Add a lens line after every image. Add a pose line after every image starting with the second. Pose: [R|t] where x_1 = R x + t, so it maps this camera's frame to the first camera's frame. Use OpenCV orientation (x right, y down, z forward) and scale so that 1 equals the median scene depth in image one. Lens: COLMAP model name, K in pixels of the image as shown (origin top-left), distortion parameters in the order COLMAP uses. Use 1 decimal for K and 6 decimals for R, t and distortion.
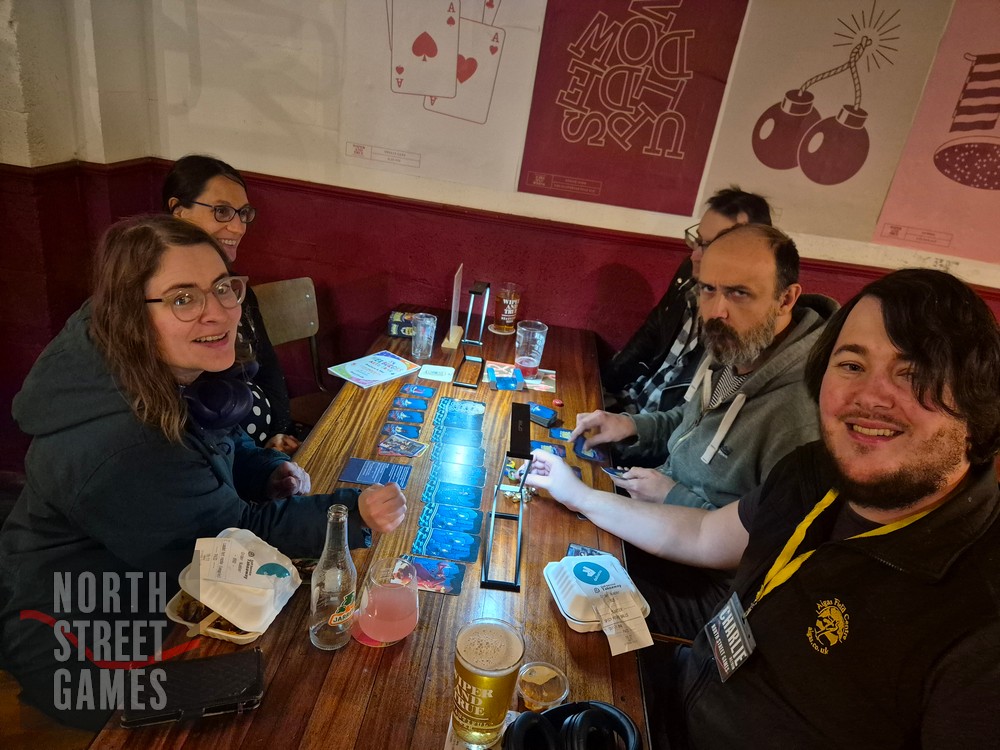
lens RADIAL K [[695.1, 0, 500.8], [0, 695.1, 376.6], [0, 0, 1]] dist [0.046584, -0.029739]
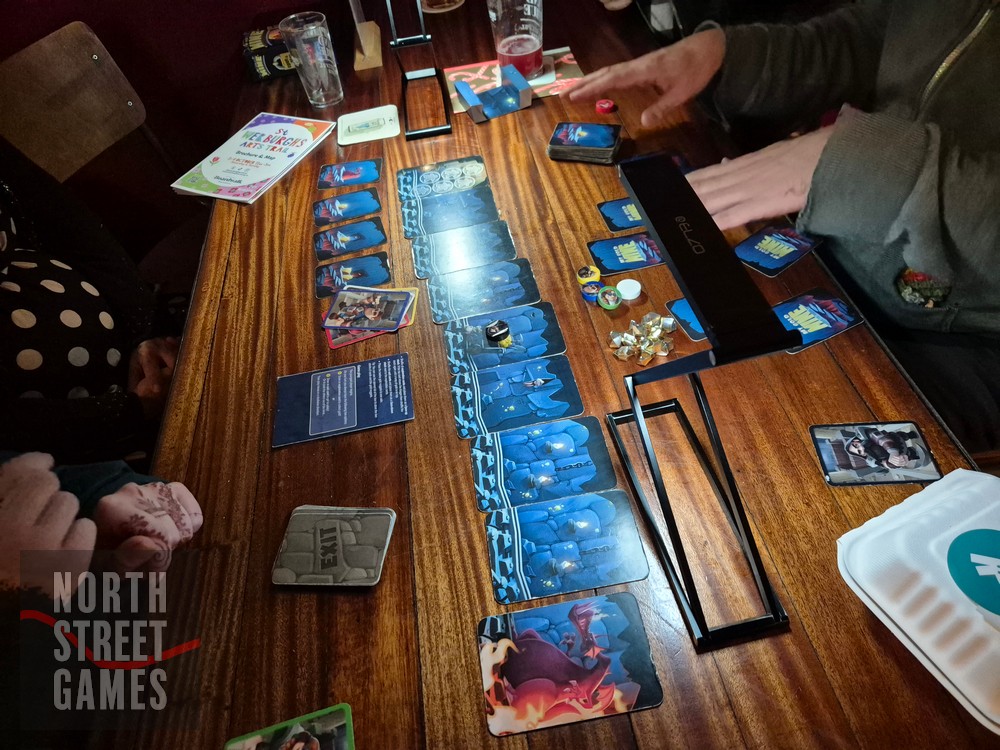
lens RADIAL K [[695.1, 0, 507.5], [0, 695.1, 368.9], [0, 0, 1]] dist [0.046584, -0.029739]
pose [[0.942842, -0.332720, -0.018617, -0.045342], [0.312429, 0.863144, 0.396699, -0.024563], [-0.115921, -0.379841, 0.917760, 0.442044]]
